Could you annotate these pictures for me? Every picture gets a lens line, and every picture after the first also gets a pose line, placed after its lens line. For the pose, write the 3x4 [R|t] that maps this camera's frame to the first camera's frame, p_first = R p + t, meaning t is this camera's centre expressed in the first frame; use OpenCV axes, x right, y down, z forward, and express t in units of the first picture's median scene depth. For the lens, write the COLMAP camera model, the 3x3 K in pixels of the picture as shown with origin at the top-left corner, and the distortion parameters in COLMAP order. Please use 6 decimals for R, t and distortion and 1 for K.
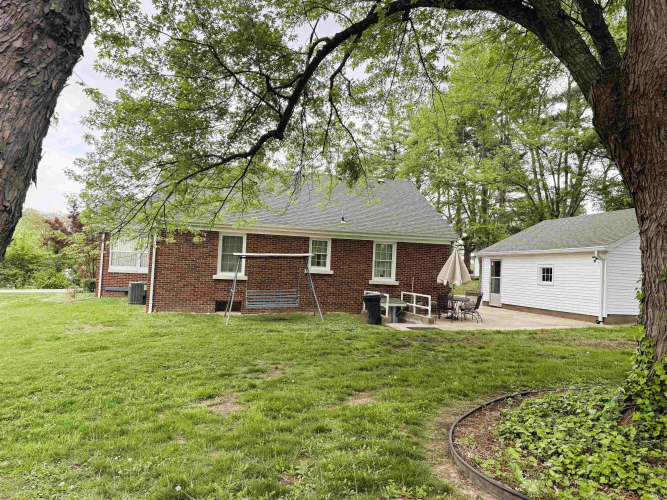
lens RADIAL K [[473.4, 0, 333.5], [0, 473.4, 248.8], [0, 0, 1]] dist [0.010682, 0.001285]
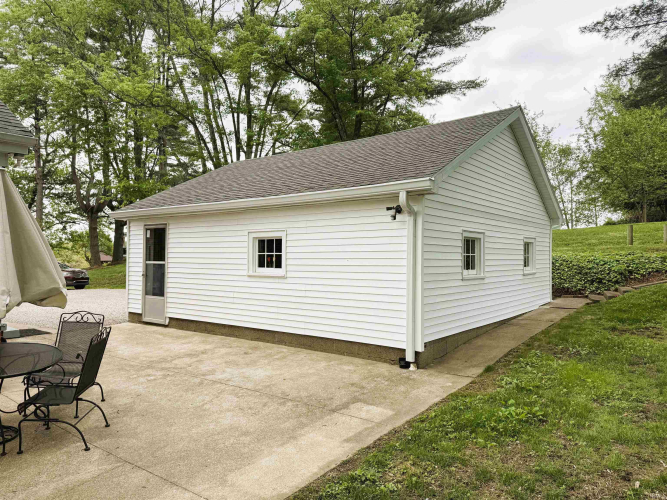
lens RADIAL K [[473.4, 0, 333.5], [0, 473.4, 250.2], [0, 0, 1]] dist [0.010682, 0.001285]
pose [[0.772524, -0.034281, 0.634060, 0.210960], [0.002603, 0.998704, 0.050824, 0.028555], [-0.634981, -0.037612, 0.771612, 0.612898]]
